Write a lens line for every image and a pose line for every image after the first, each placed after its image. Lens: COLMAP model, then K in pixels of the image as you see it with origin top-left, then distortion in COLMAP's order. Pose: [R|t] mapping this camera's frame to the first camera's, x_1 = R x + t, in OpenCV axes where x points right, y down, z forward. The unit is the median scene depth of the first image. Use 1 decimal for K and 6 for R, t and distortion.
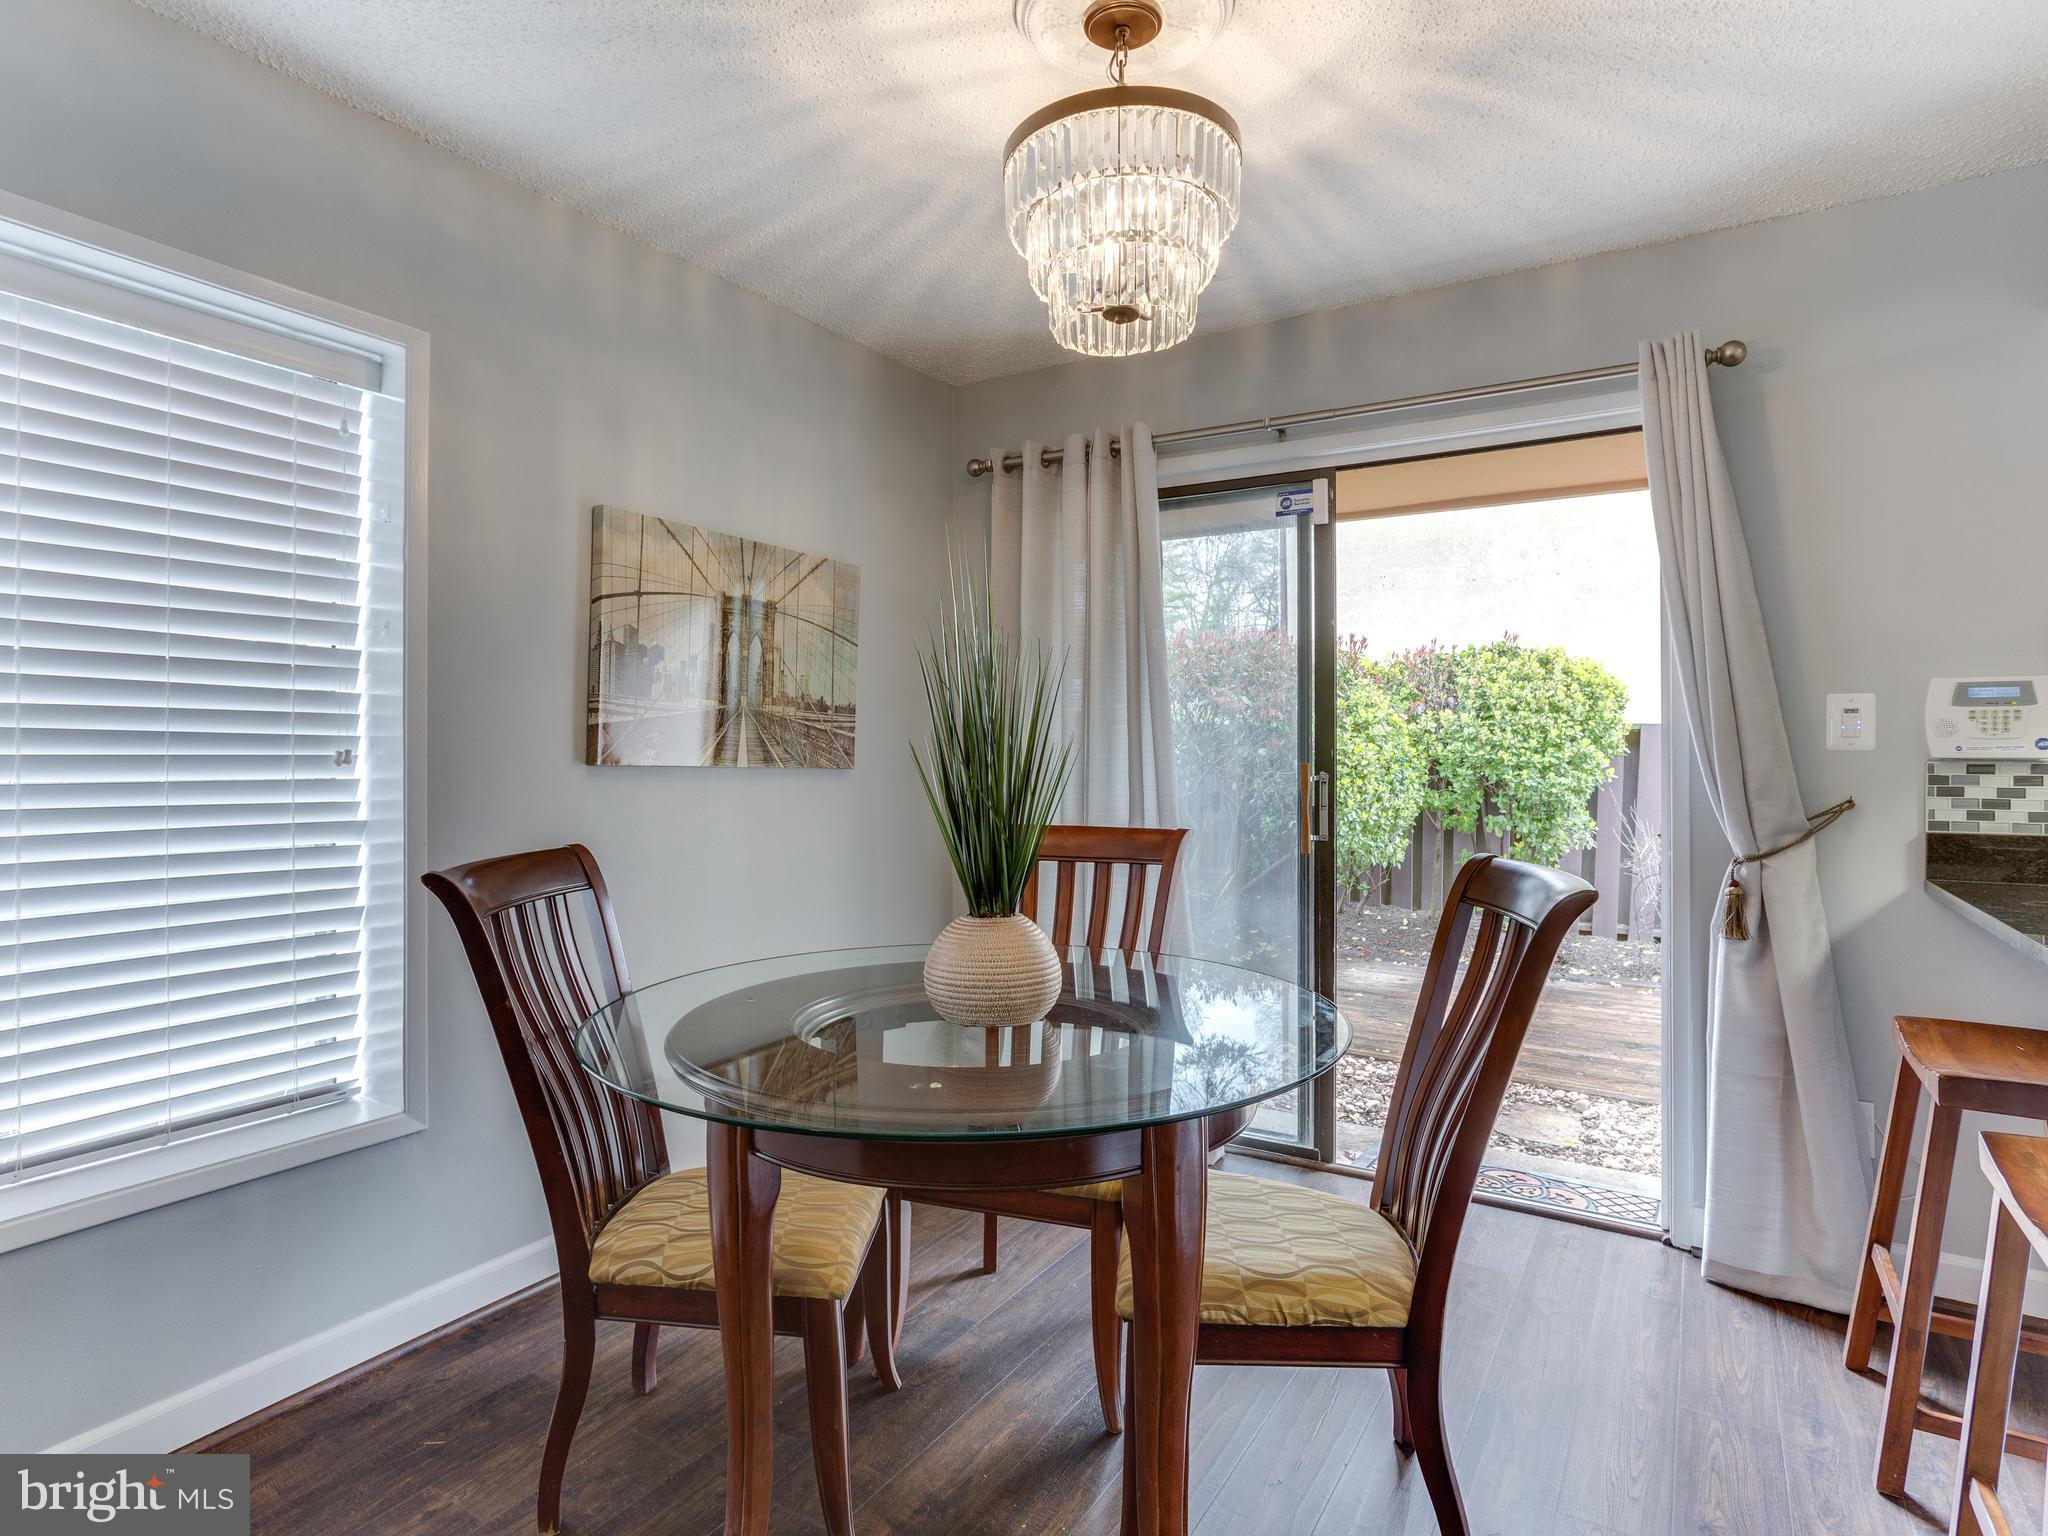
lens RADIAL K [[1141.5, 0, 1029.3], [0, 1141.5, 745.7], [0, 0, 1]] dist [-0.000752, 0.001125]
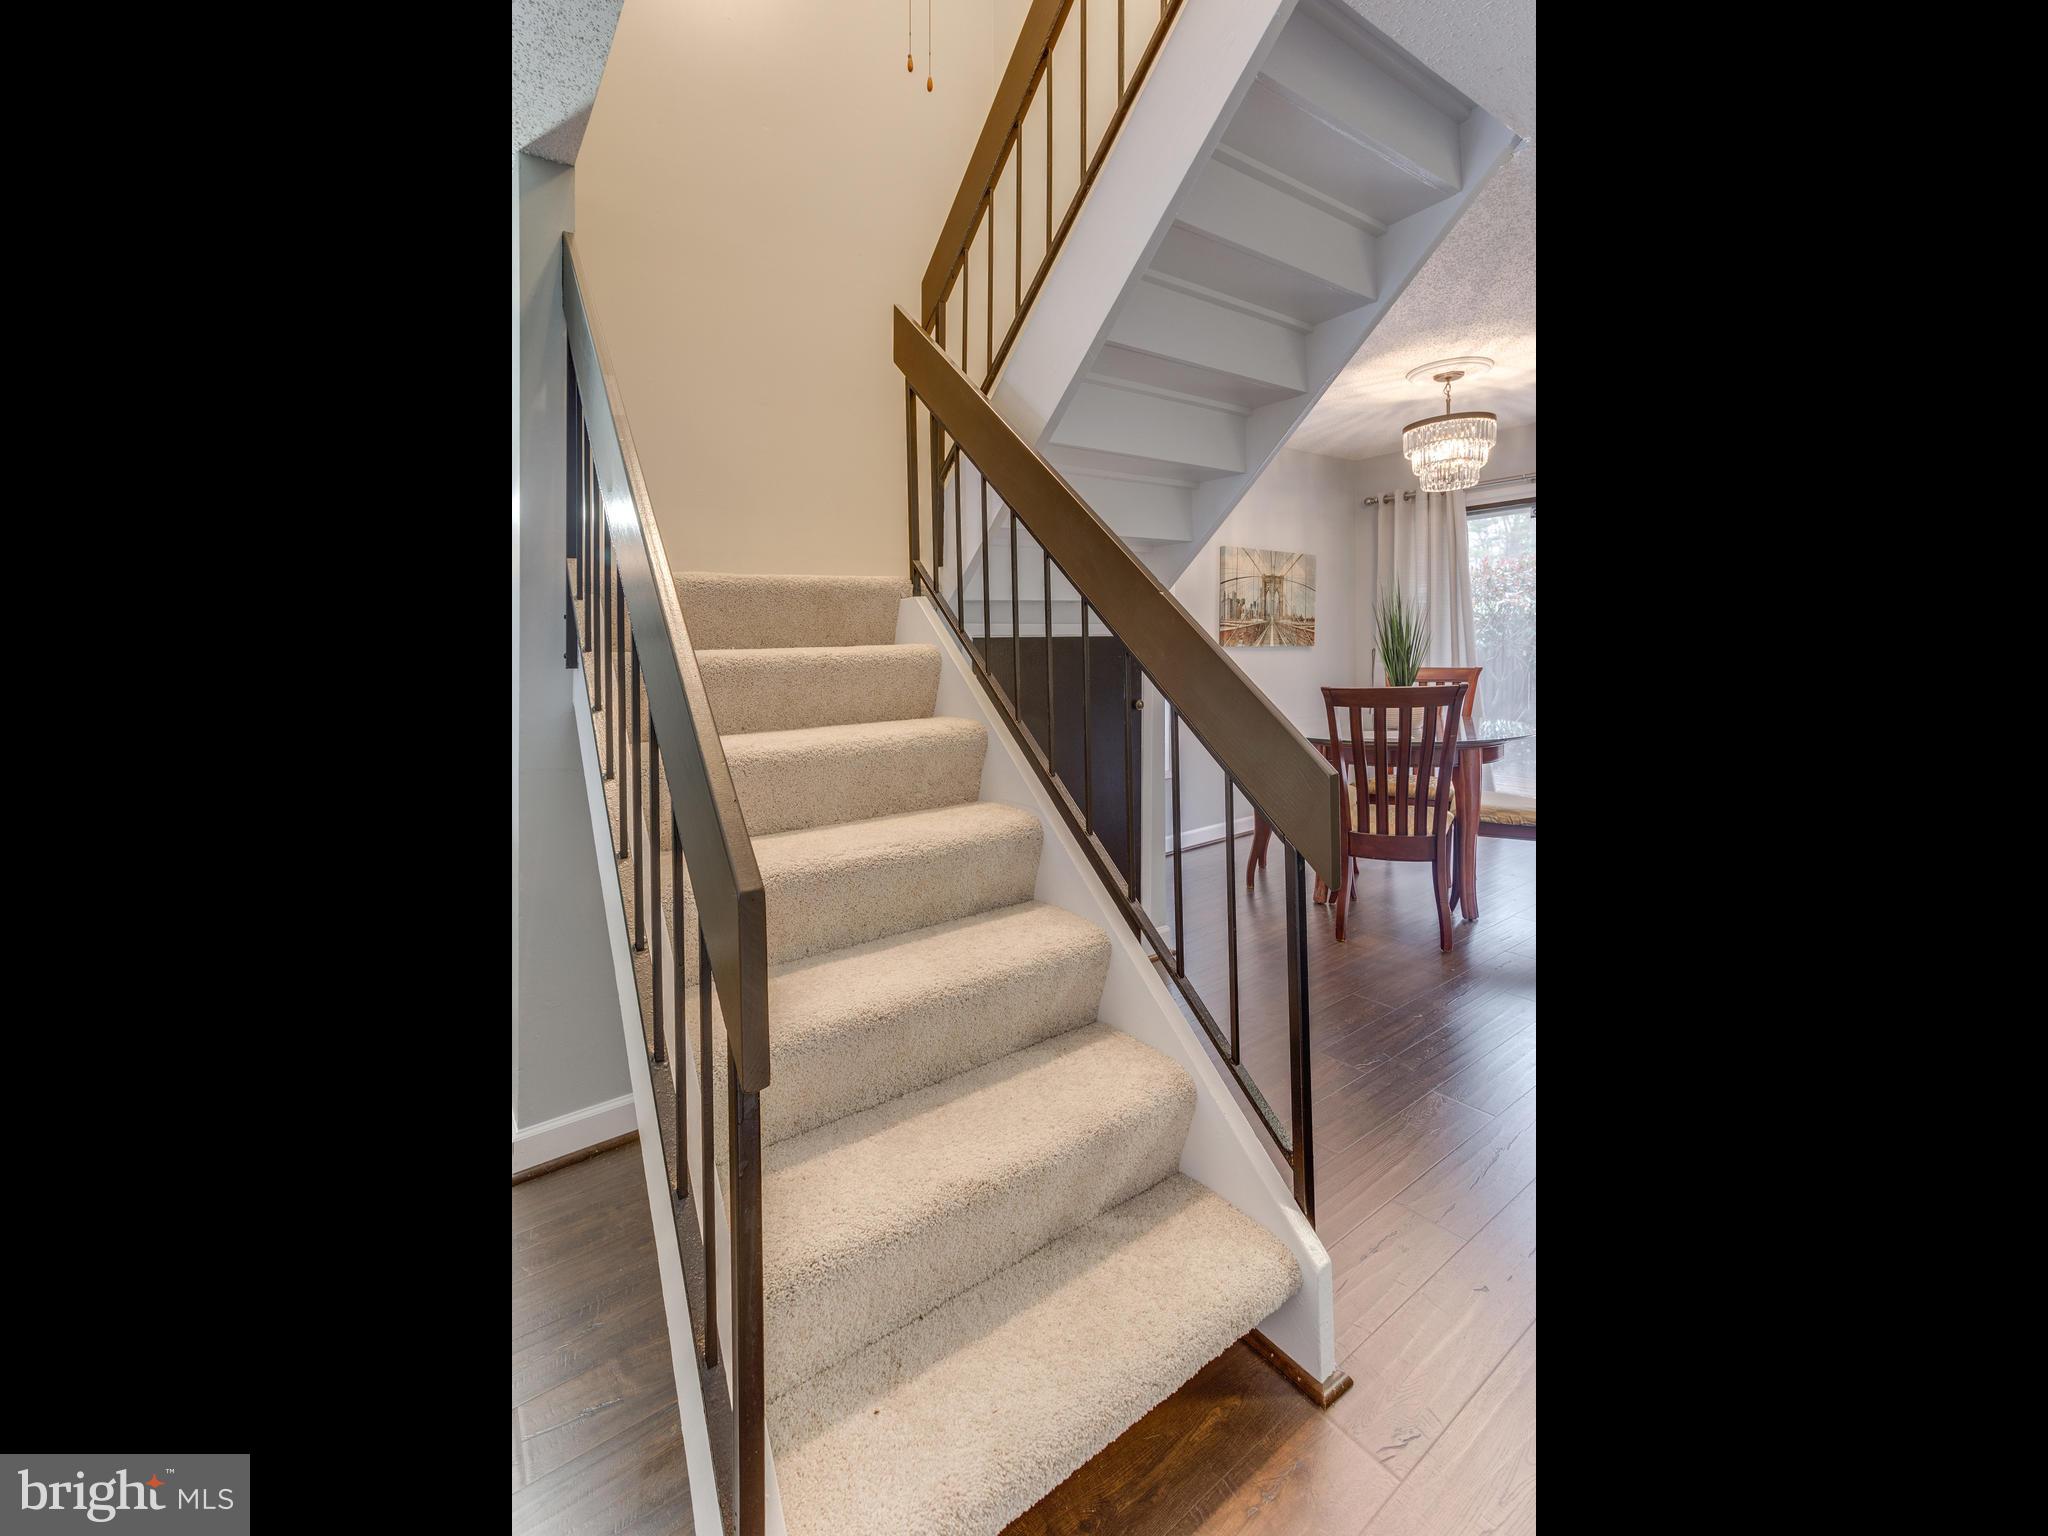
lens RADIAL K [[841.1, 0, 1025.3], [0, 841.1, 738.5], [0, 0, 1]] dist [-0.000590, 0.000040]
pose [[0.926016, -0.015913, -0.377150, -0.062668], [0.049753, 0.995540, 0.080154, 0.042518], [0.374192, -0.092988, 0.922677, -0.807833]]
